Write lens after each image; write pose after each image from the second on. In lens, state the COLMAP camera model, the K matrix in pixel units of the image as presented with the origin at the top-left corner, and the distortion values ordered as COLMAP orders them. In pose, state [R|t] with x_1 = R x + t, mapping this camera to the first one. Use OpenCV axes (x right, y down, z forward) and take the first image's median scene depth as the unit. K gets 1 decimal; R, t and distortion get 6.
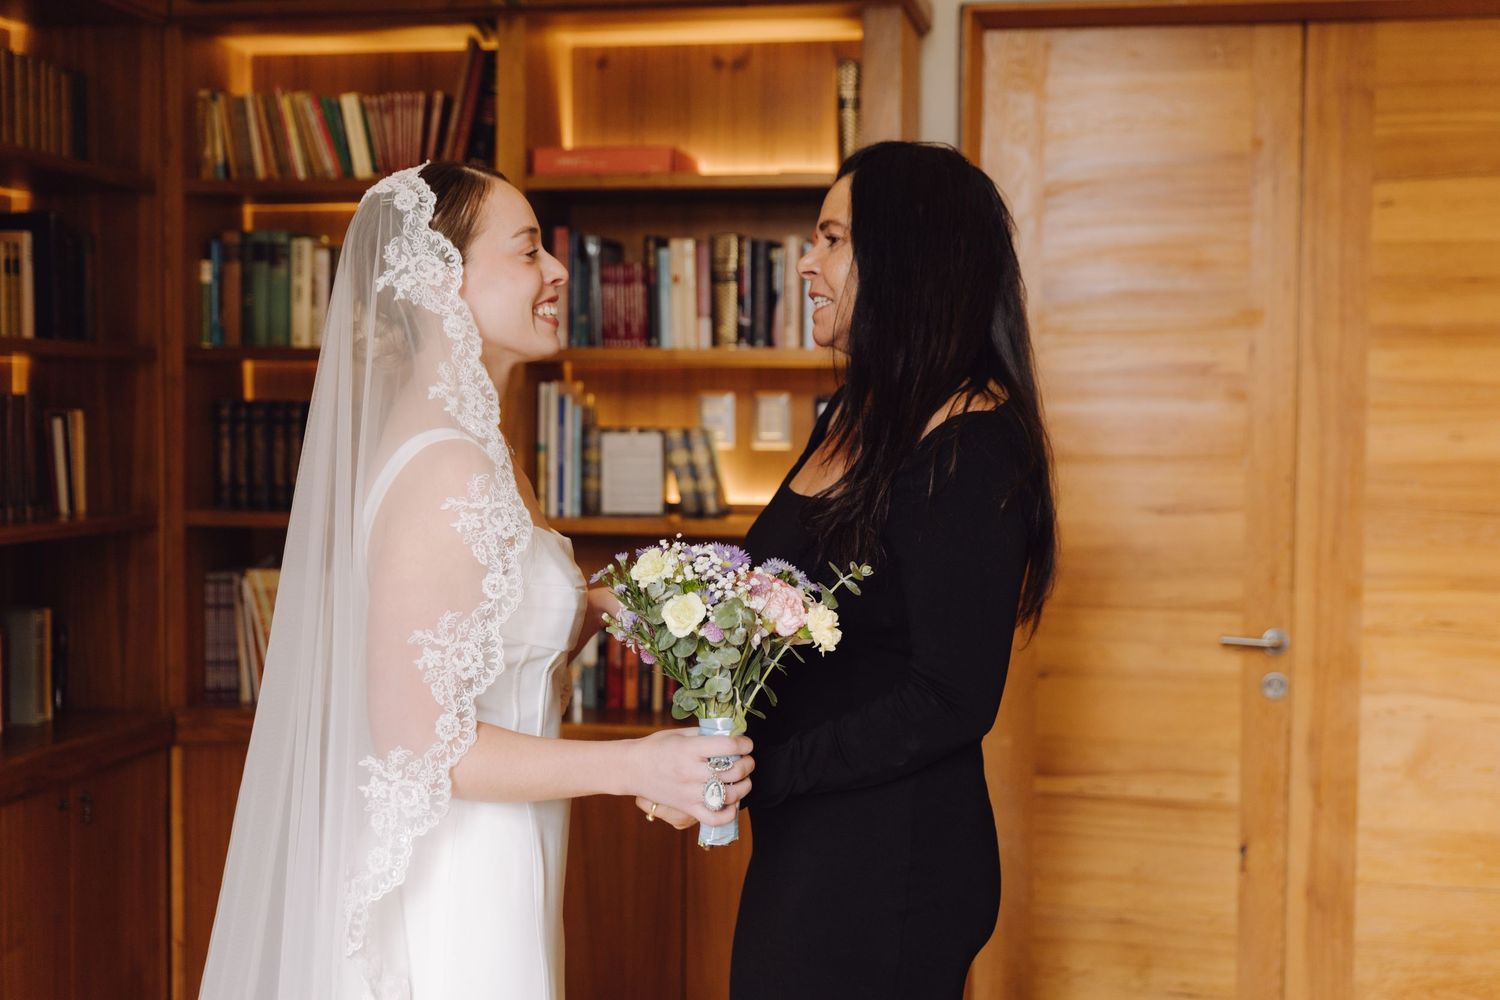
lens RADIAL K [[2081.1, 0, 775.3], [0, 2081.1, 501.1], [0, 0, 1]] dist [0.019488, -0.062538]
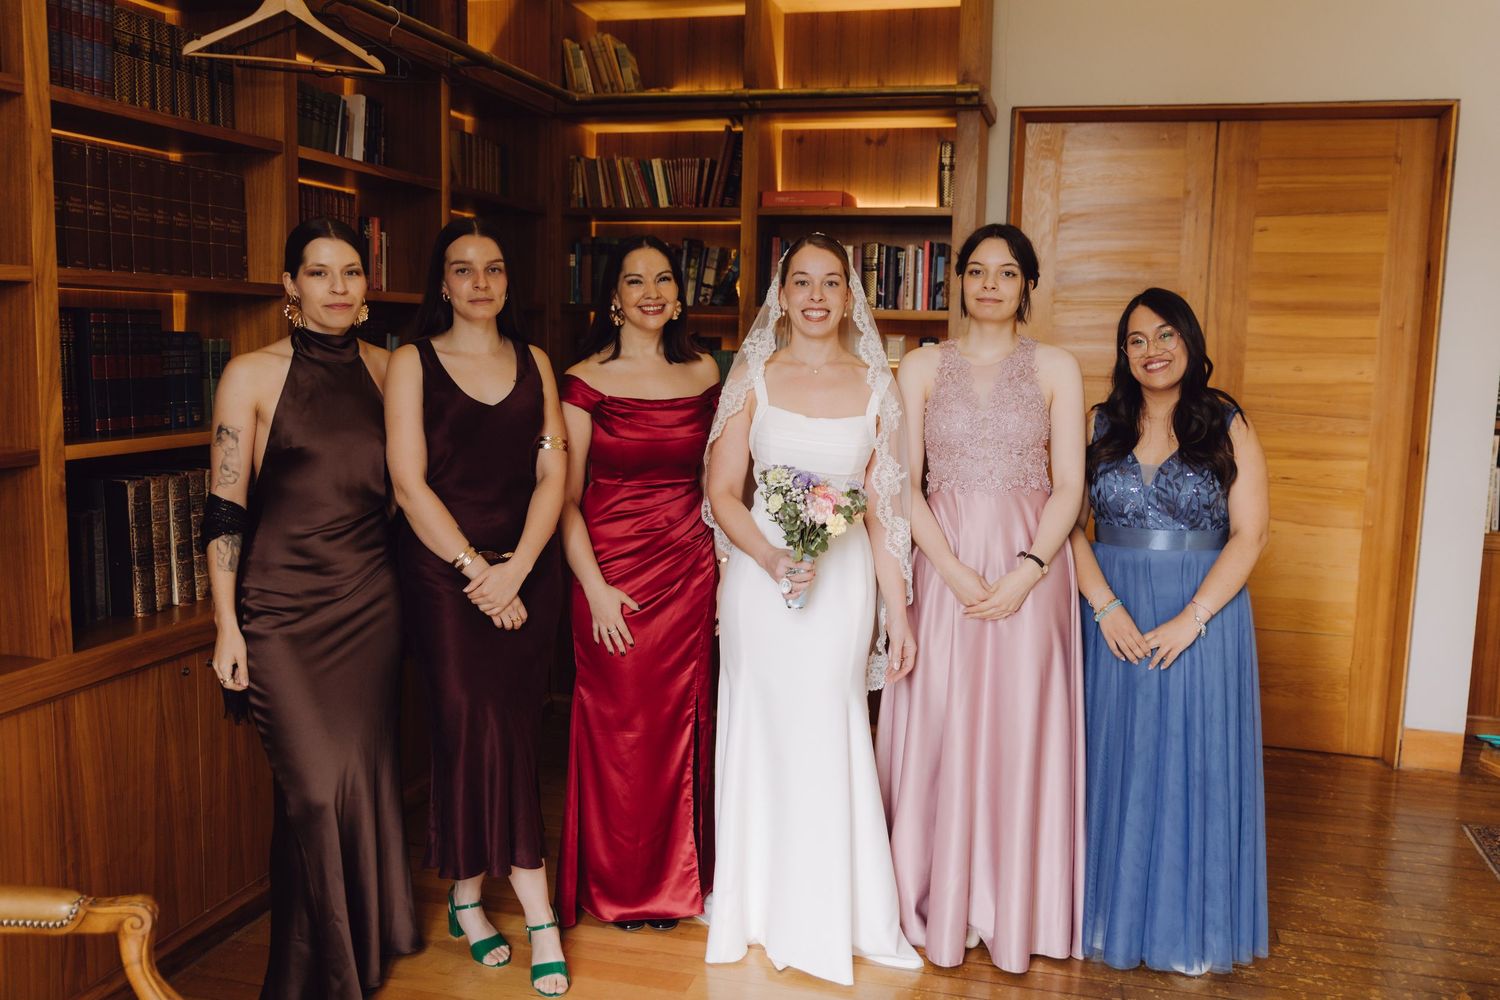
lens RADIAL K [[1376.7, 0, 751.3], [0, 1376.7, 511.2], [0, 0, 1]] dist [-0.029623, 0.020056]
pose [[0.997037, 0.026295, -0.072294, -0.034551], [-0.020313, 0.996403, 0.082268, 0.002024], [0.074197, -0.080556, 0.993985, -0.155621]]
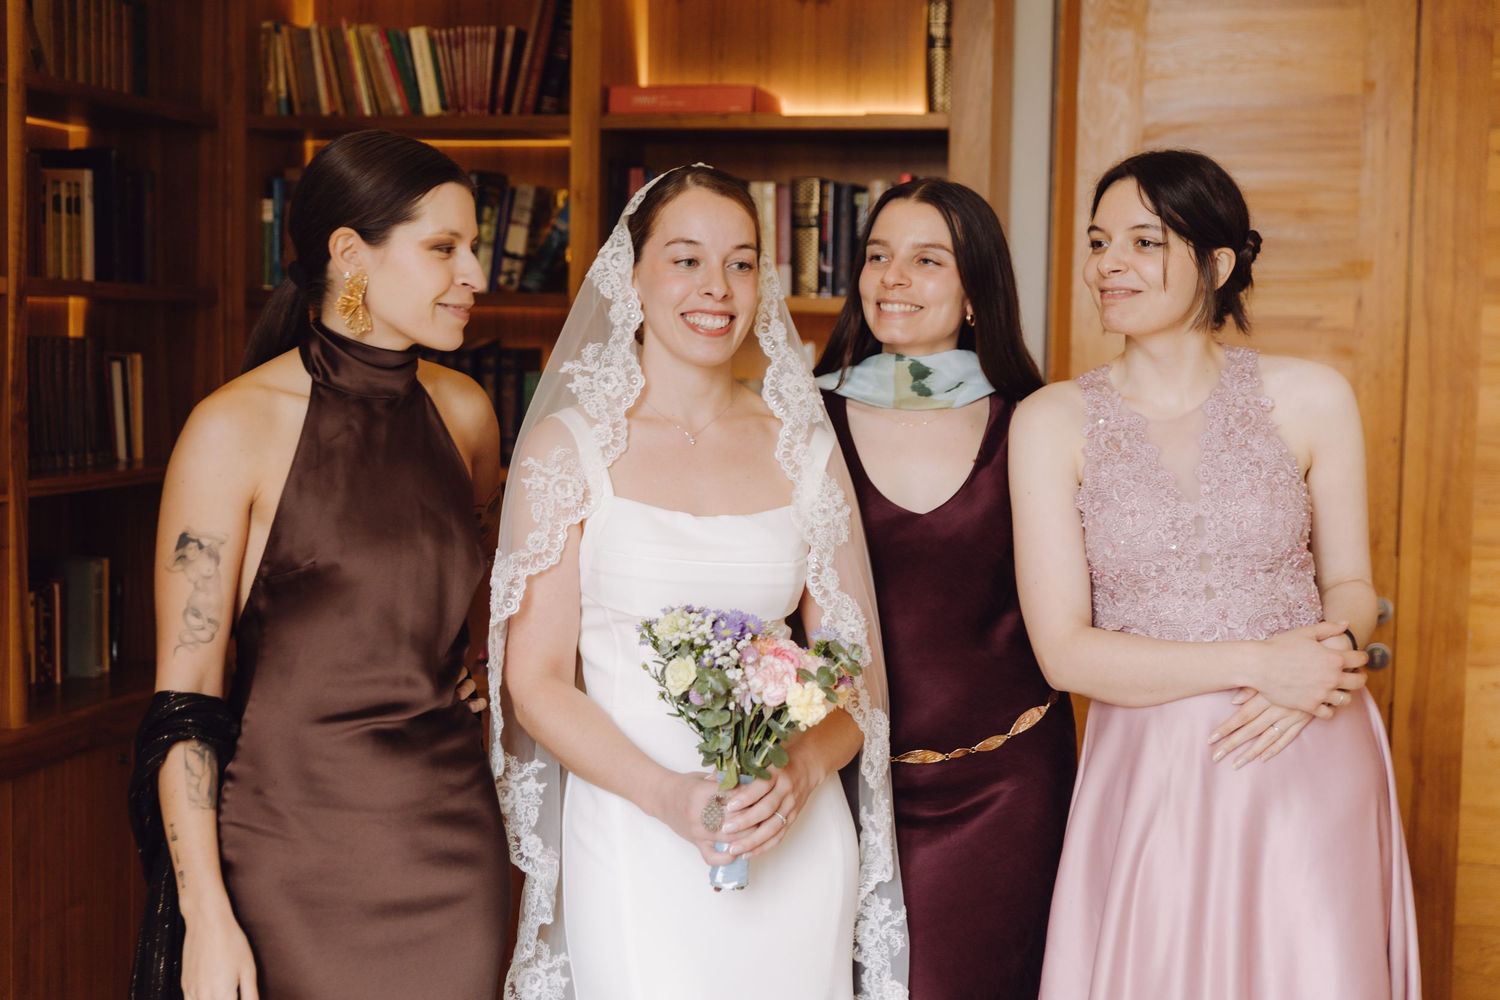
lens RADIAL K [[2308.1, 0, 776.7], [0, 2308.1, 499.2], [0, 0, 1]] dist [0.013270, -0.087442]
pose [[0.999496, 0.013335, -0.028792, -0.005540], [-0.012516, 0.999517, 0.028456, -0.010072], [0.029157, -0.028081, 0.999180, -0.064227]]
